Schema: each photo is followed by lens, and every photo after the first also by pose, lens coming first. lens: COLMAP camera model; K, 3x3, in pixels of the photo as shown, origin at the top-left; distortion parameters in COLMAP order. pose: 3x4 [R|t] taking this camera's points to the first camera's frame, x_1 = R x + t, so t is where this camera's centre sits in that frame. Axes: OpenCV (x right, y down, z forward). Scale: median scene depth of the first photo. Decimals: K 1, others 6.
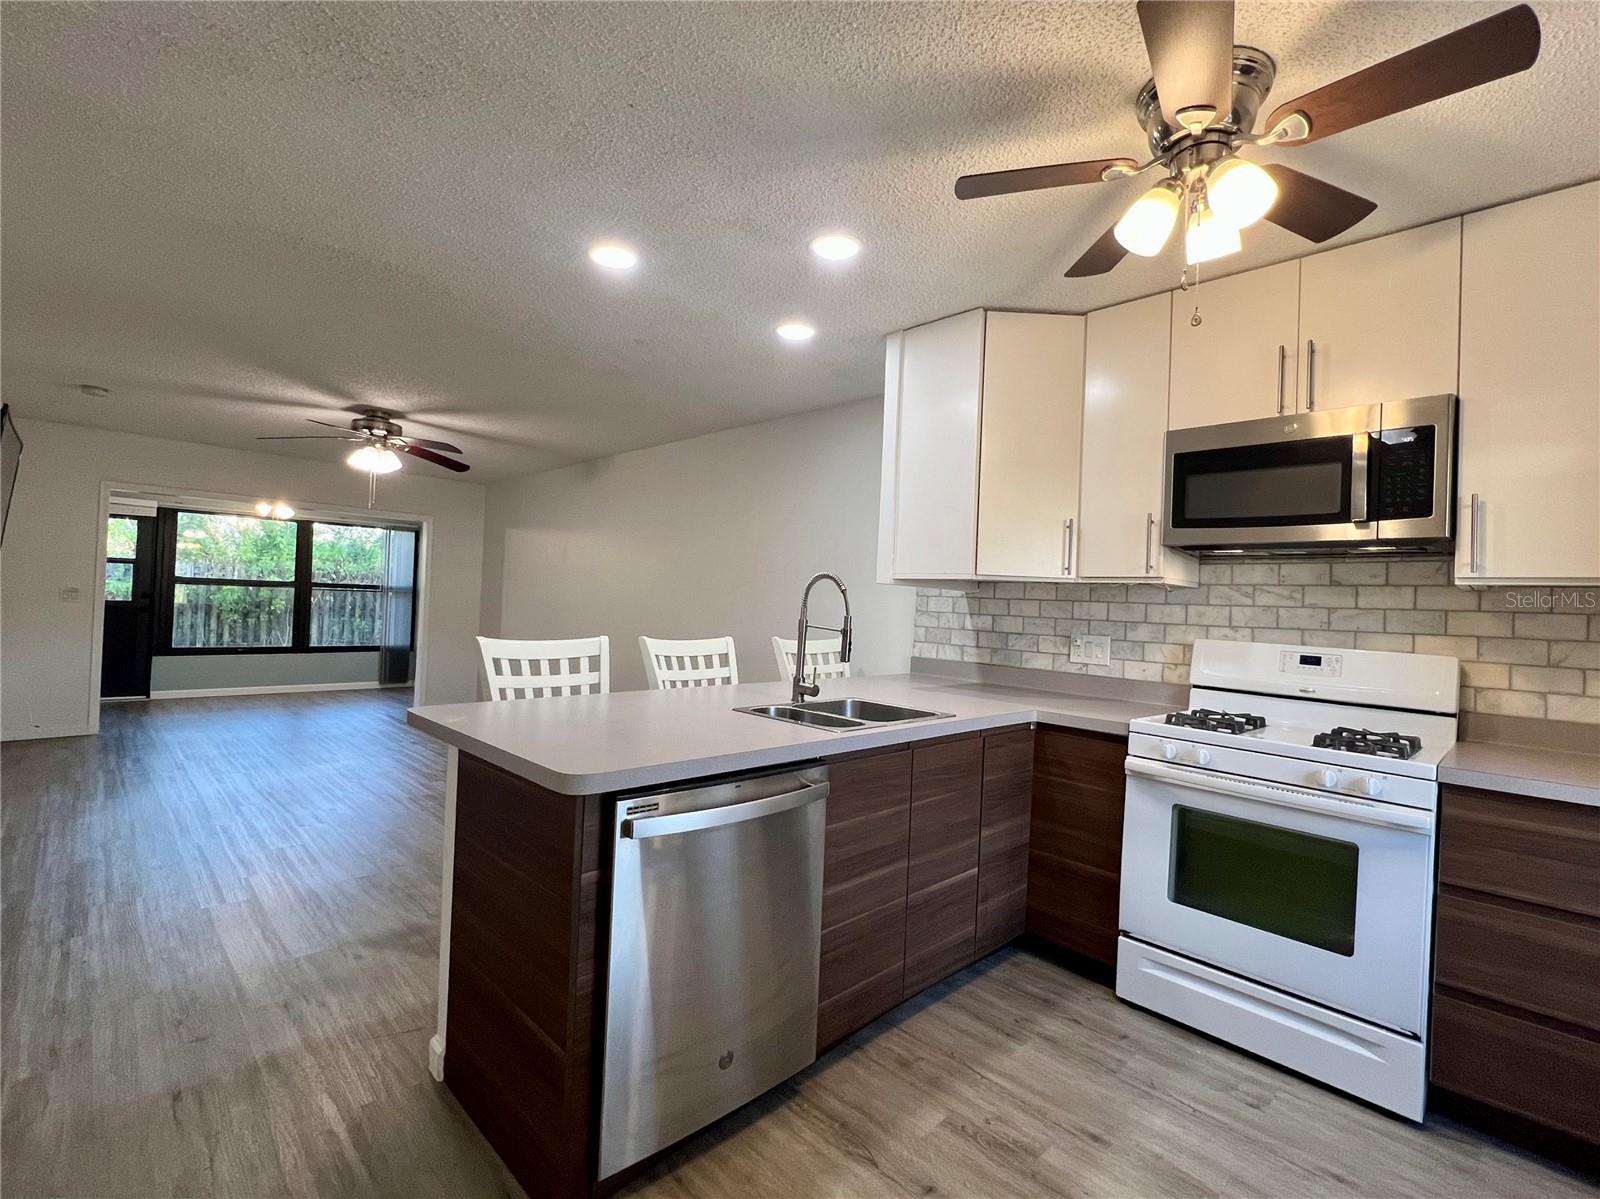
lens RADIAL K [[739.4, 0, 802.4], [0, 739.4, 594.0], [0, 0, 1]] dist [-0.005286, 0.000196]
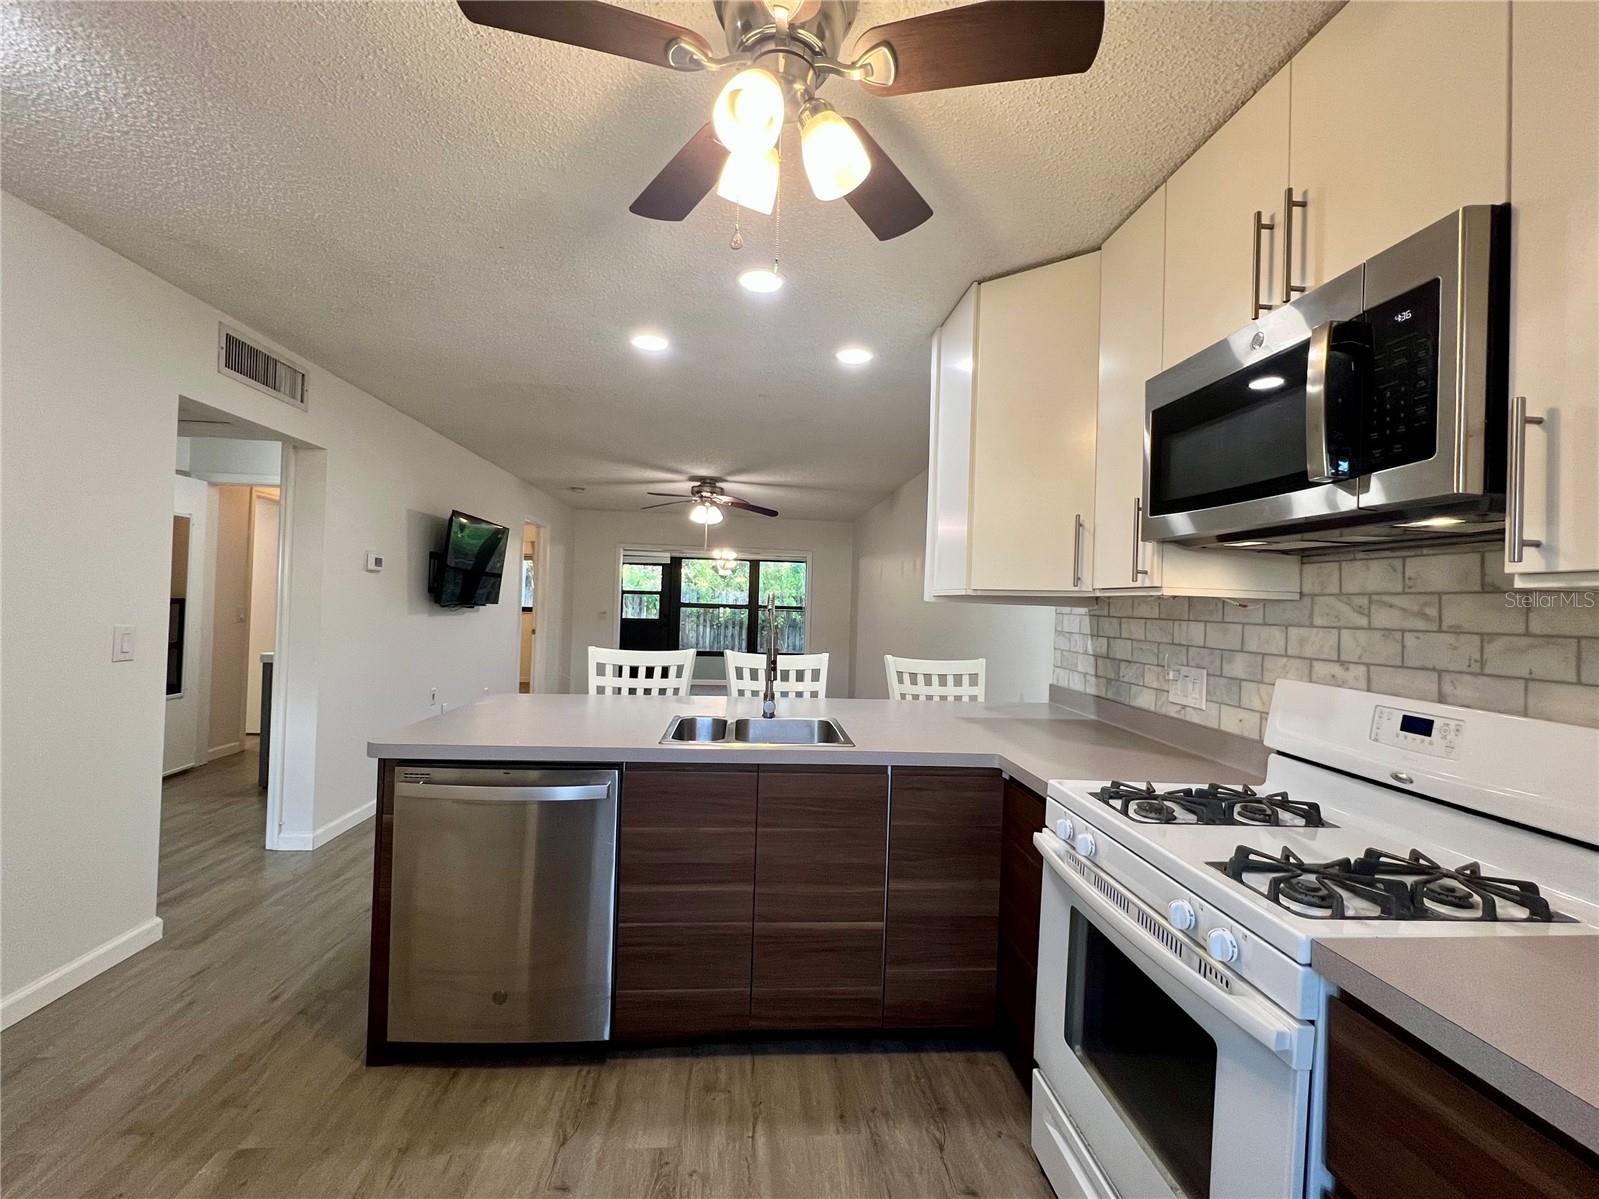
lens RADIAL K [[687.1, 0, 802.7], [0, 687.1, 594.8], [0, 0, 1]] dist [-0.002595, 0.000805]
pose [[0.764182, -0.023102, -0.644587, 0.592247], [0.006873, 0.999593, -0.027677, 0.000677], [0.644965, 0.016720, 0.764029, 0.256504]]
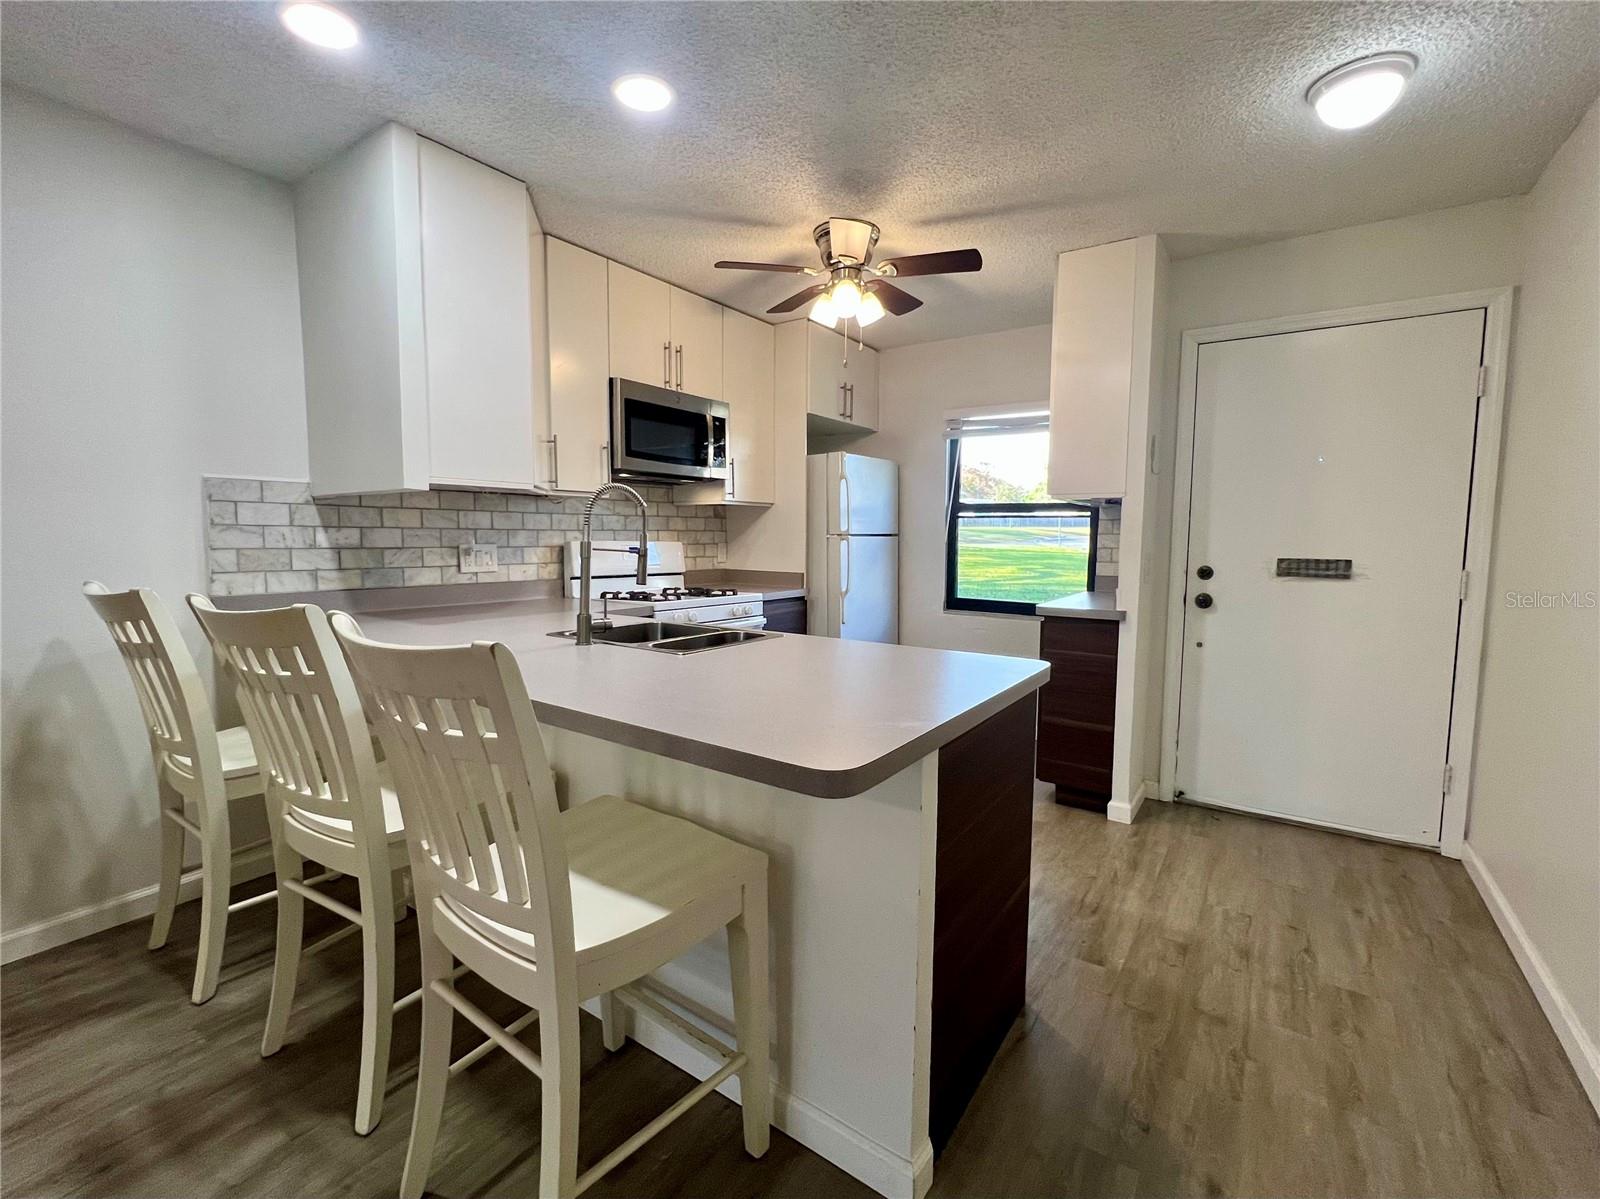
lens RADIAL K [[687.6, 0, 796.2], [0, 687.6, 594.5], [0, 0, 1]] dist [-0.002595, 0.000805]
pose [[-0.165827, -0.128735, 0.977716, -0.675346], [-0.025143, 0.991672, 0.126308, -0.006247], [-0.985834, -0.003637, -0.167683, 0.800680]]
